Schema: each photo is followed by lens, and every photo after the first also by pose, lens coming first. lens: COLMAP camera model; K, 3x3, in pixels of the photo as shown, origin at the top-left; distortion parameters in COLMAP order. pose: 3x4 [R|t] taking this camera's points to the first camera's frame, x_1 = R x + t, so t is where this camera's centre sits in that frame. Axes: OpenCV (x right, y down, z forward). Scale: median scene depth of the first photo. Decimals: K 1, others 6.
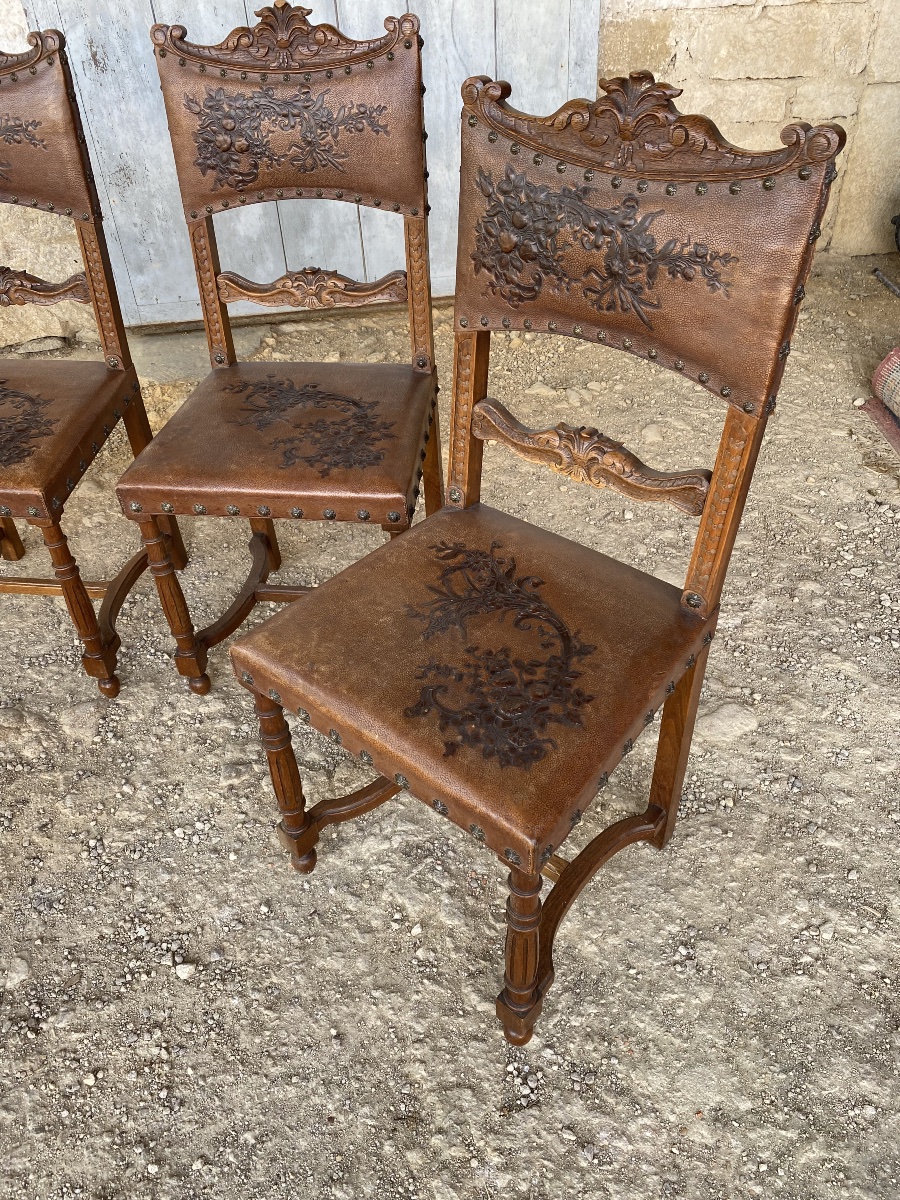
lens RADIAL K [[923.6, 0, 454.1], [0, 923.6, 585.8], [0, 0, 1]] dist [0.016766, -0.021819]
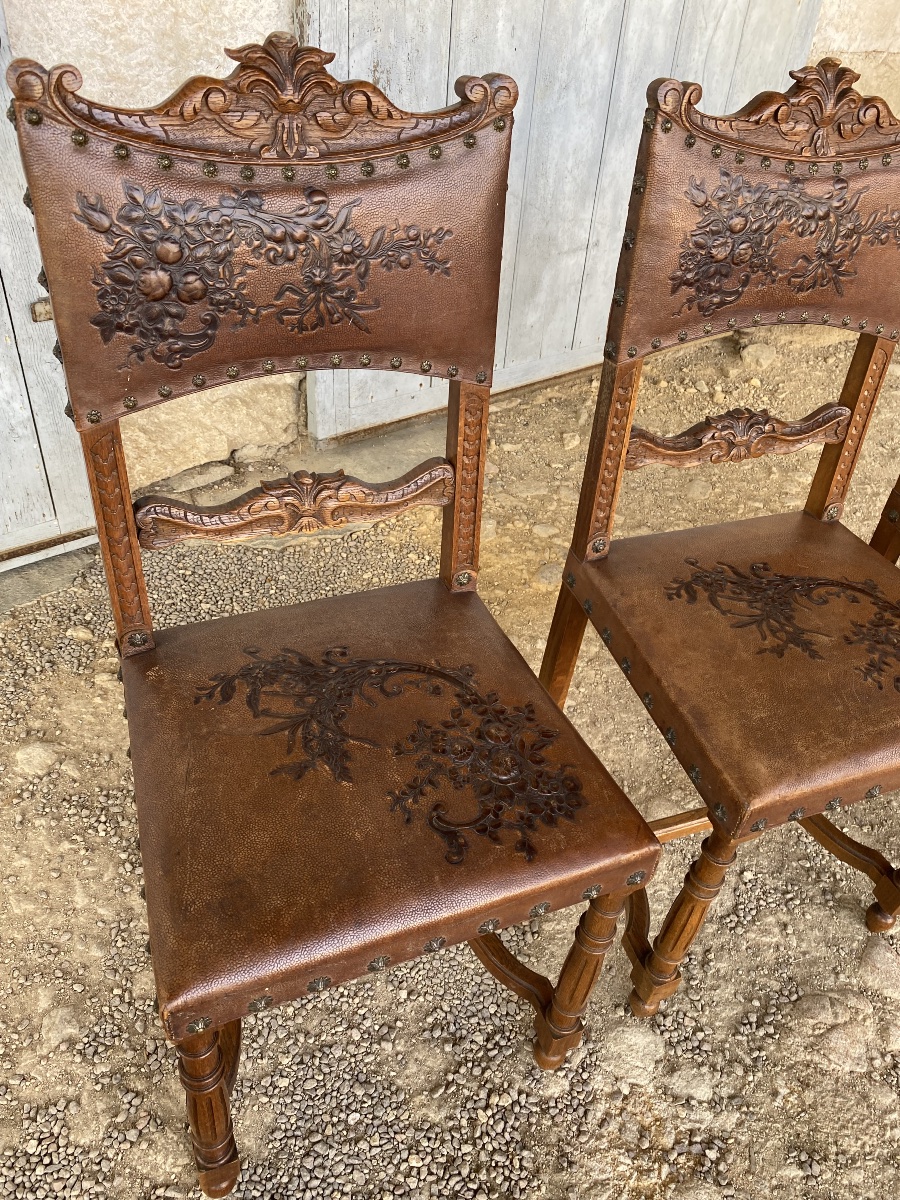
lens RADIAL K [[923.6, 0, 454.5], [0, 923.6, 589.8], [0, 0, 1]] dist [0.016766, -0.021819]
pose [[0.873743, -0.207158, 0.440067, -1.135101], [0.203610, 0.977457, 0.055866, -0.325916], [-0.441720, 0.040789, 0.896225, 0.519138]]
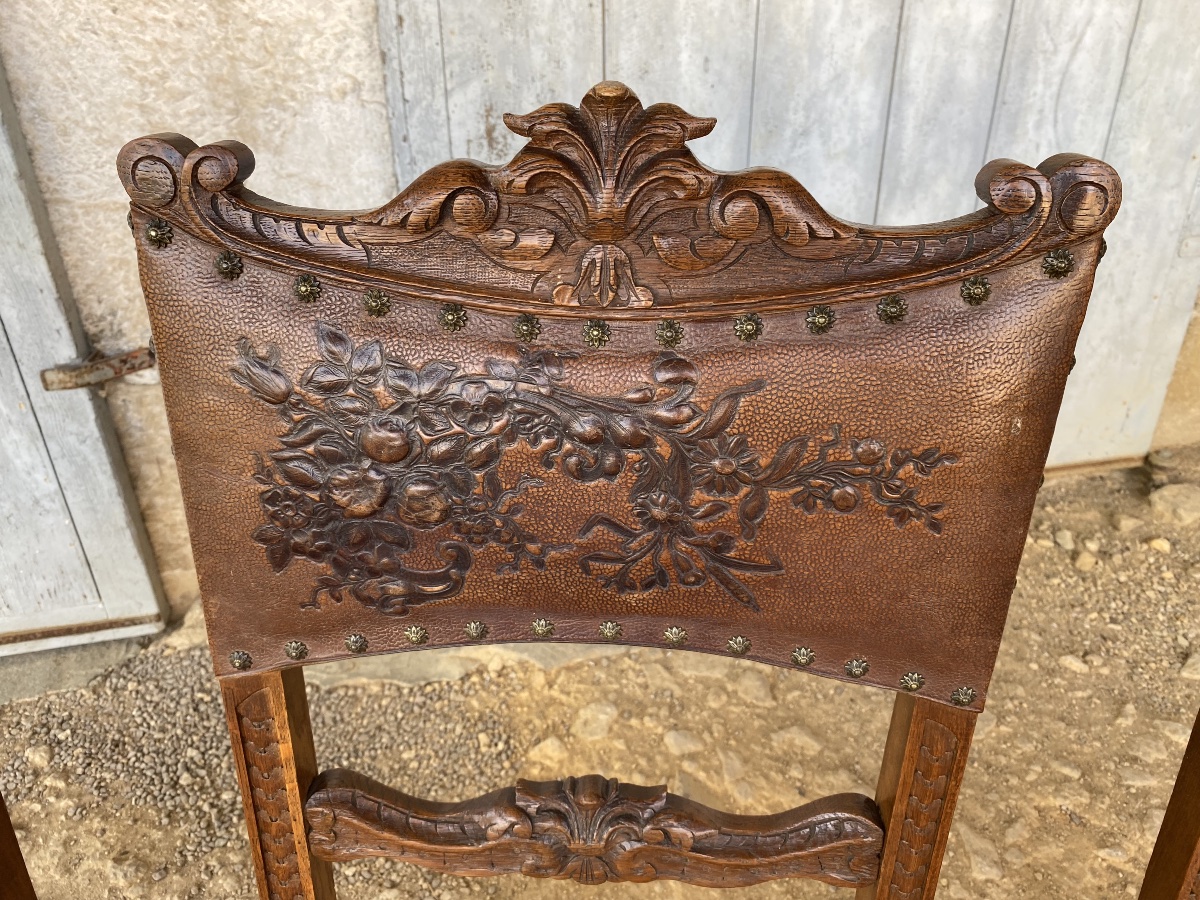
lens RADIAL K [[923.6, 0, 597.5], [0, 923.6, 439.8], [0, 0, 1]] dist [0.016766, -0.021819]
pose [[0.996520, -0.006169, 0.083122, -0.572140], [0.019270, 0.987291, -0.157752, -0.458358], [-0.081093, 0.158805, 0.983974, 0.726069]]
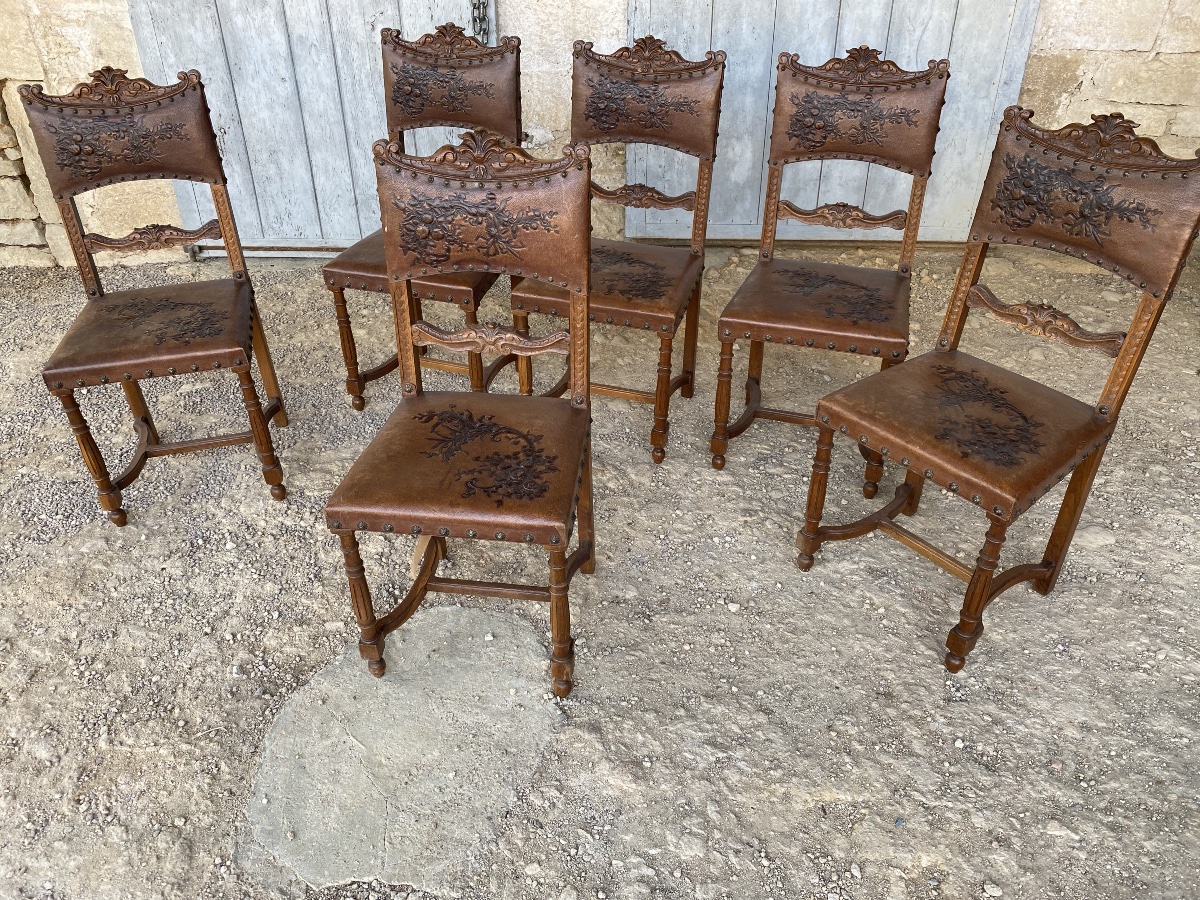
lens RADIAL K [[923.6, 0, 591.0], [0, 923.6, 442.9], [0, 0, 1]] dist [0.016766, -0.021819]
pose [[0.977580, 0.141637, -0.155810, -0.288422], [-0.156784, 0.983560, -0.089602, 0.281338], [0.140557, 0.112022, 0.983715, -0.591733]]
